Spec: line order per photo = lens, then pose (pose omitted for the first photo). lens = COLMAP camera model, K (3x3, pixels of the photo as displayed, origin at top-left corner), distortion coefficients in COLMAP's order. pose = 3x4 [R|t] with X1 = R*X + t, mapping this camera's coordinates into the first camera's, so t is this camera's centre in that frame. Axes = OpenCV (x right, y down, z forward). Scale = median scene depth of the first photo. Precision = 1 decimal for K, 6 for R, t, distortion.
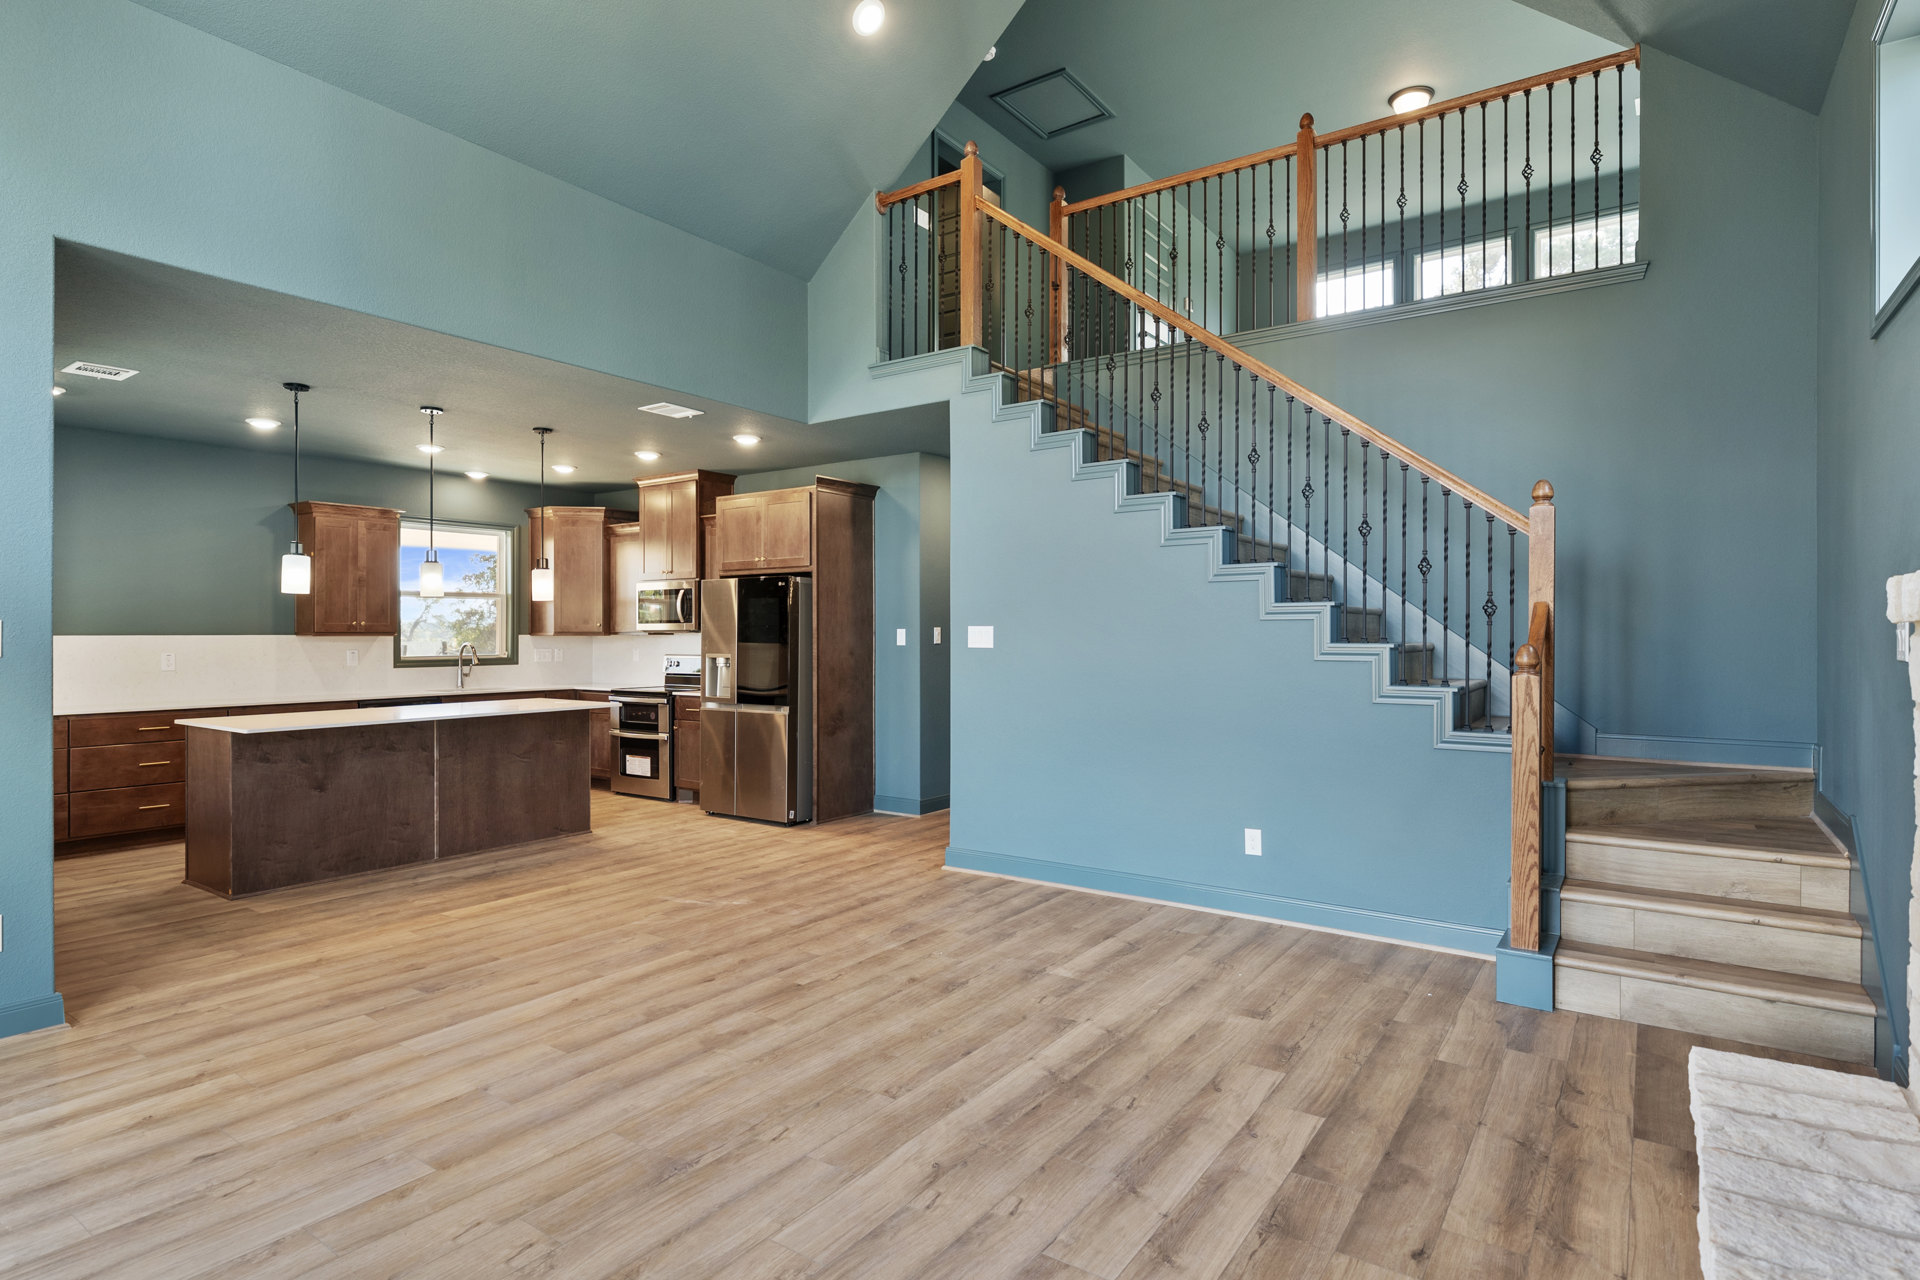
lens RADIAL K [[1000.5, 0, 955.5], [0, 1000.5, 629.6], [0, 0, 1]] dist [-0.004273, -0.000387]
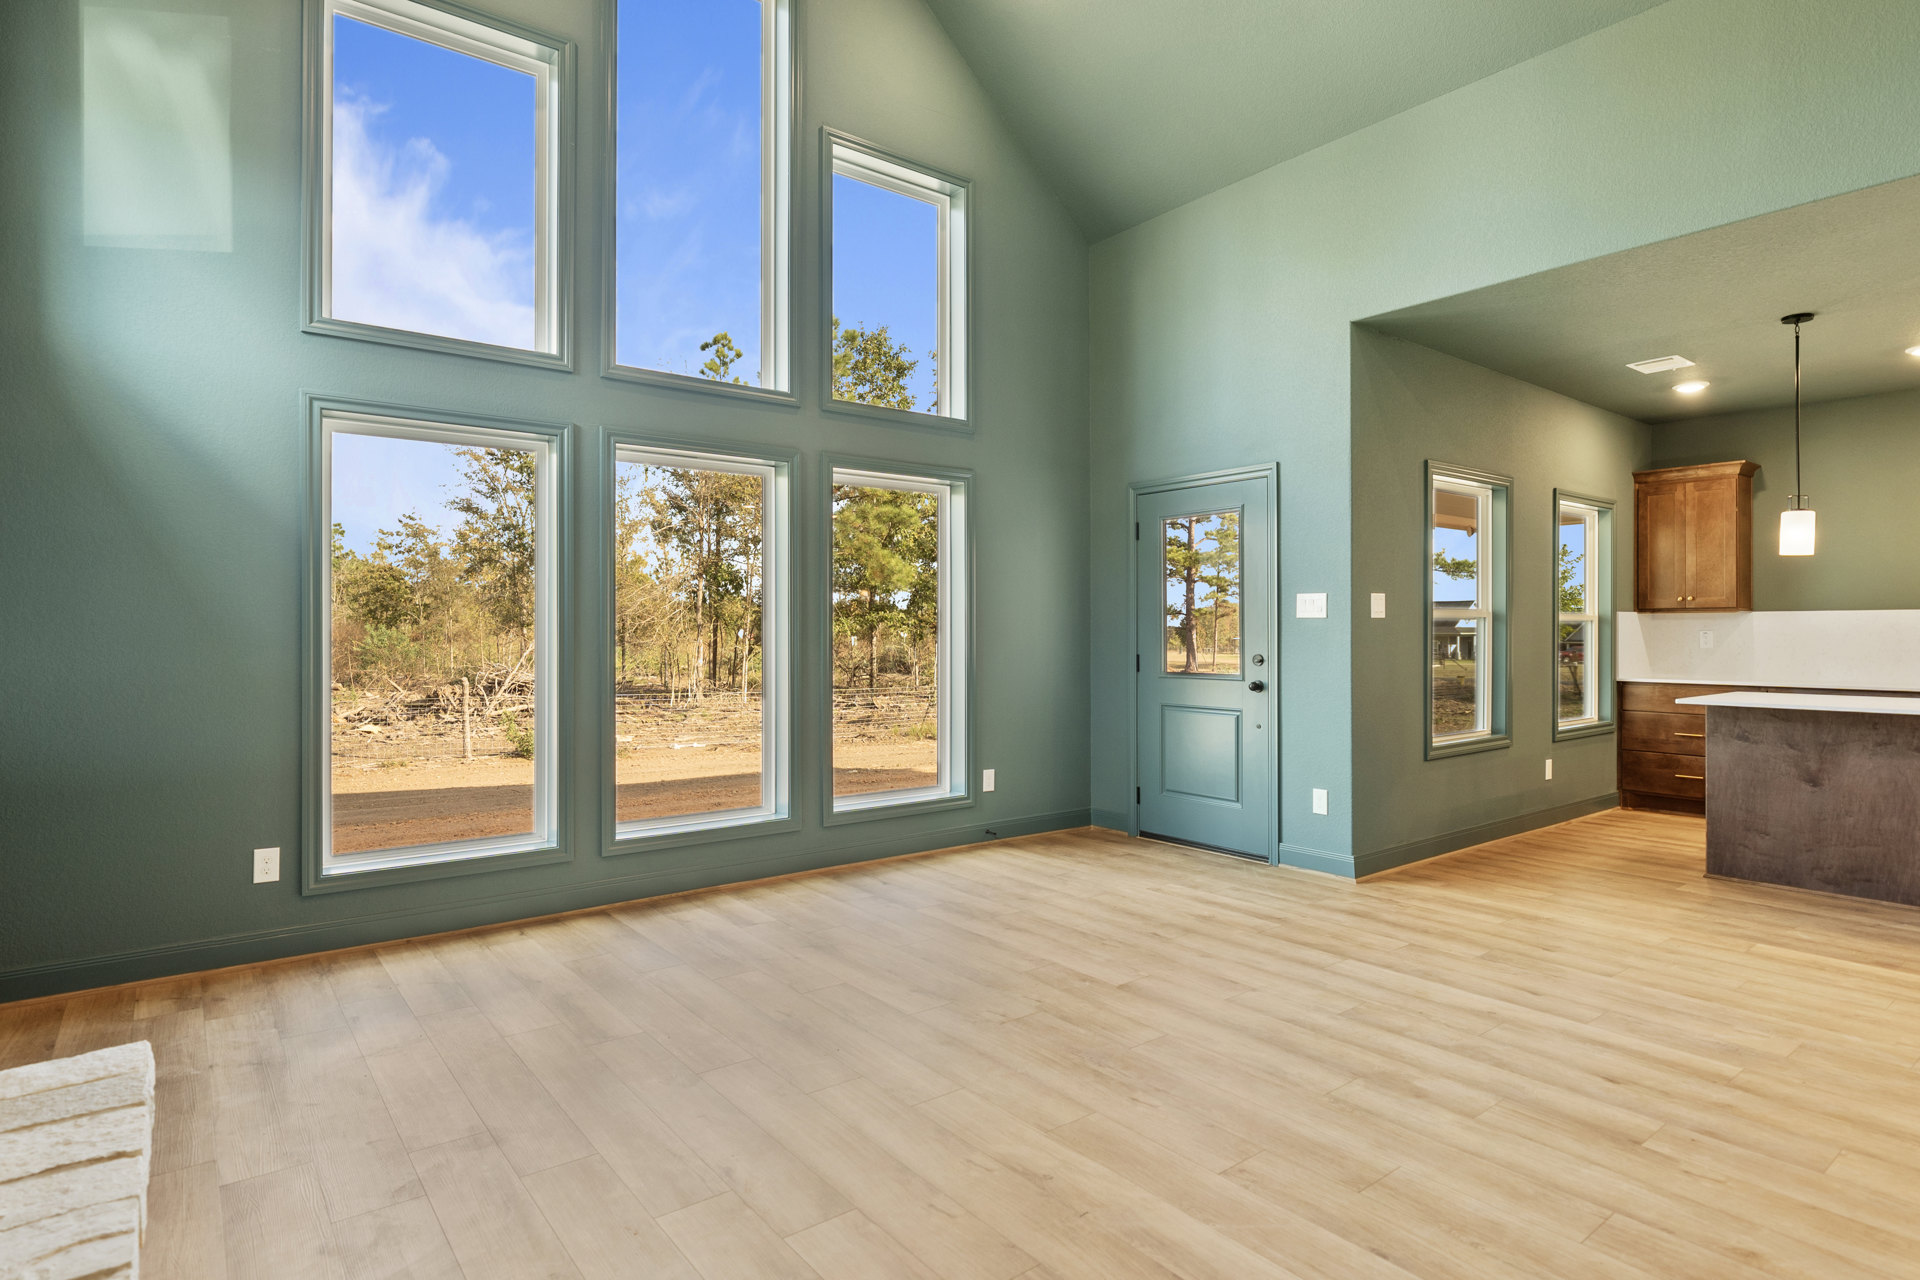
lens RADIAL K [[1013.1, 0, 960.2], [0, 1013.1, 623.5], [0, 0, 1]] dist [-0.004784, 0.000397]
pose [[-0.291674, -0.006574, -0.956495, 0.453442], [0.004061, 0.999959, -0.008111, 0.031645], [0.956509, -0.006250, -0.291635, 0.632899]]
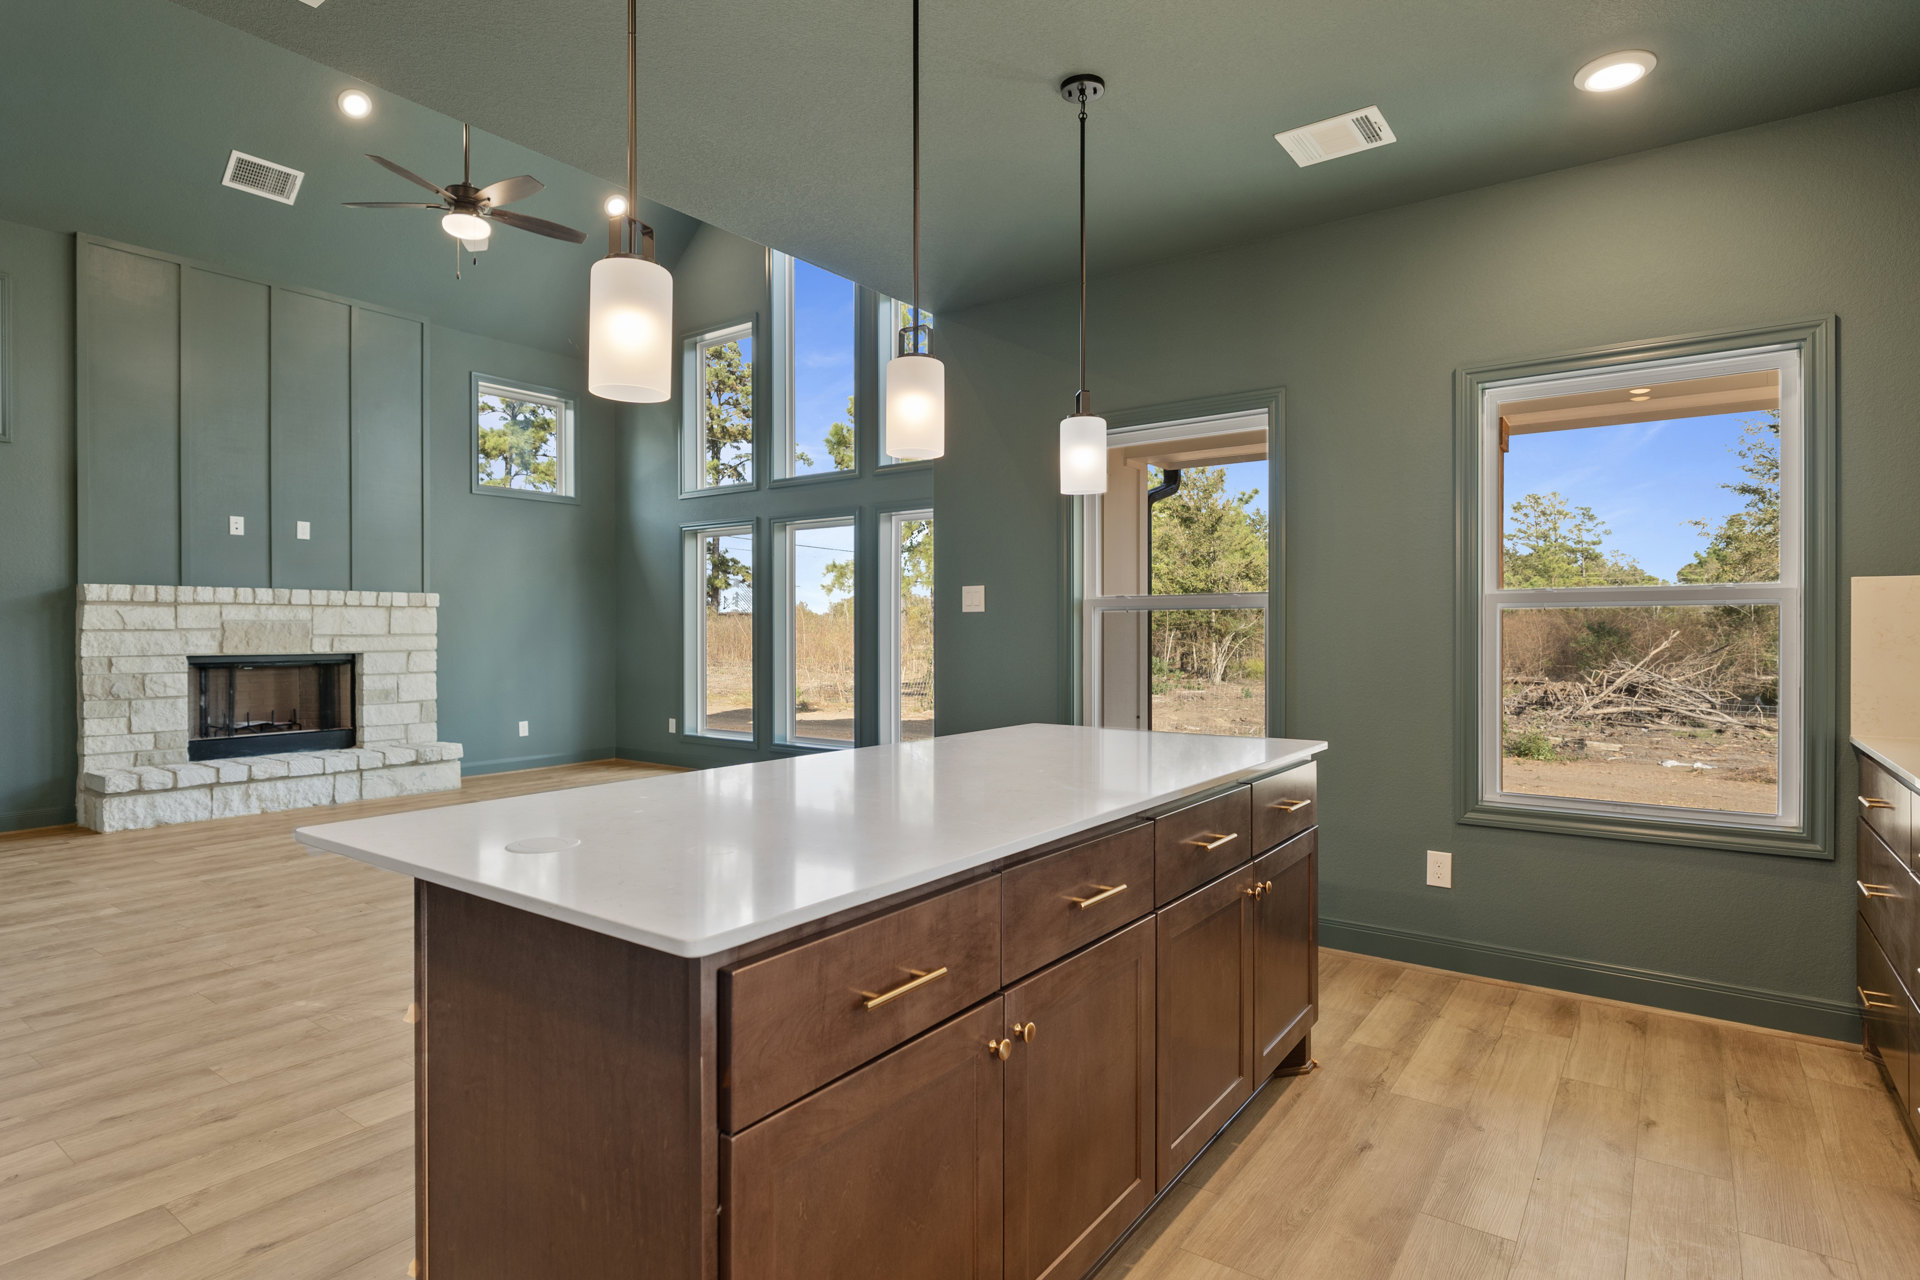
lens RADIAL K [[1001.4, 0, 954.2], [0, 1001.4, 634.9], [0, 0, 1]] dist [-0.004853, -0.000745]
pose [[-0.999749, 0.001089, 0.022396, -0.685869], [0.001124, 0.999998, 0.001516, 0.039715], [-0.022395, 0.001541, -0.999748, 1.711986]]
